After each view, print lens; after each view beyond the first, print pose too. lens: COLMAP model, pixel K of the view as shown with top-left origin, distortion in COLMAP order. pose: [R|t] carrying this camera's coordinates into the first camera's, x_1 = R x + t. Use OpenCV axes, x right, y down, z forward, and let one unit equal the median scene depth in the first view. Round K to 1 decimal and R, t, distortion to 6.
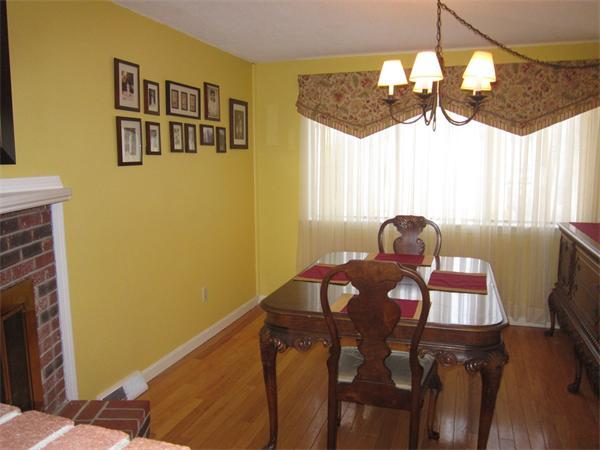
lens RADIAL K [[495.1, 0, 300.0], [0, 495.1, 225.0], [0, 0, 1]] dist [-0.058174, 0.003766]
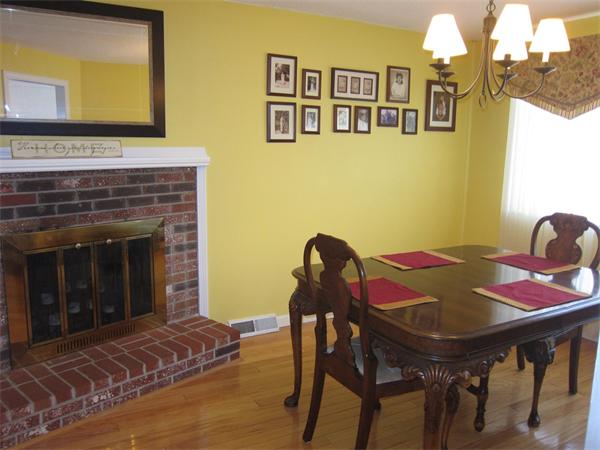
lens RADIAL K [[495.1, 0, 300.0], [0, 495.1, 225.0], [0, 0, 1]] dist [-0.058174, 0.003766]
pose [[0.734206, 0.126709, -0.666998, 0.464944], [-0.109201, 0.991678, 0.068184, -0.007578], [0.670087, 0.022775, 0.741933, 0.126418]]
